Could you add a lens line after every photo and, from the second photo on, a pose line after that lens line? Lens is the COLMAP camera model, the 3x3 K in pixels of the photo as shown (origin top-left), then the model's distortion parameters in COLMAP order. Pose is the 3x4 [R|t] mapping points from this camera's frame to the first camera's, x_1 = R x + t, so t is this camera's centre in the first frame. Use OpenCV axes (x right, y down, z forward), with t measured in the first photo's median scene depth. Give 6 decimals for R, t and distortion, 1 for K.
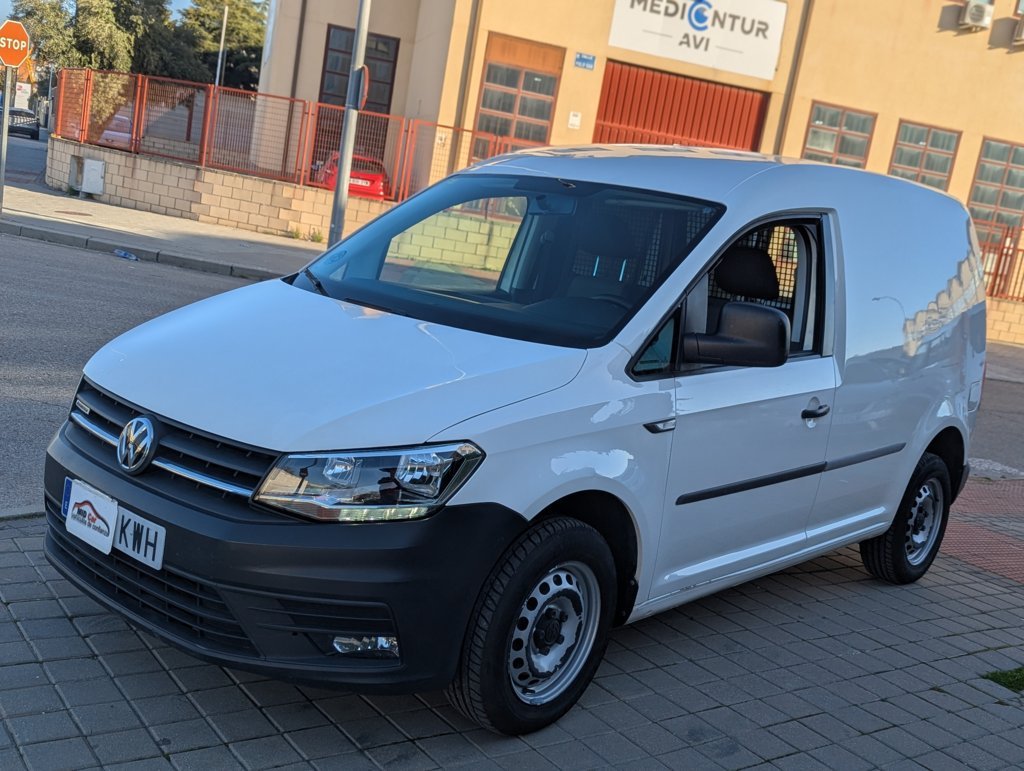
lens RADIAL K [[1108.8, 0, 499.3], [0, 1108.8, 384.7], [0, 0, 1]] dist [0.094499, -0.193245]
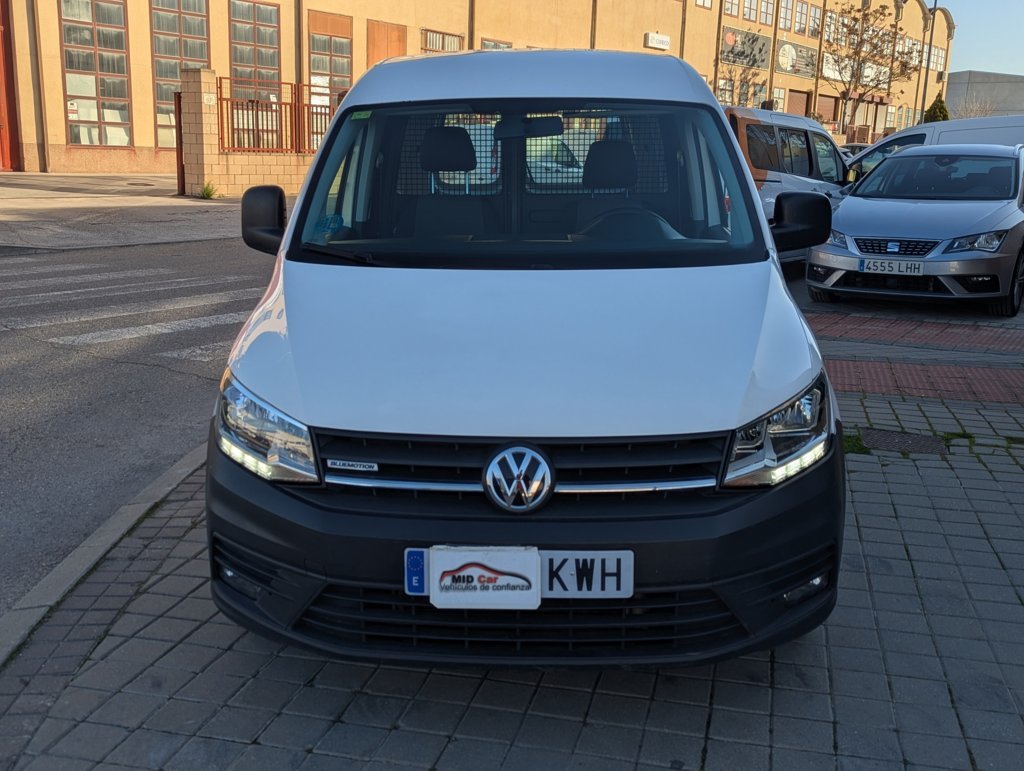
lens RADIAL K [[1108.8, 0, 499.3], [0, 1108.8, 384.7], [0, 0, 1]] dist [0.094499, -0.193245]
pose [[0.741923, -0.269890, 0.613767, -0.840468], [0.194844, 0.962689, 0.187792, -0.179274], [-0.641550, -0.019739, 0.766827, 0.358245]]
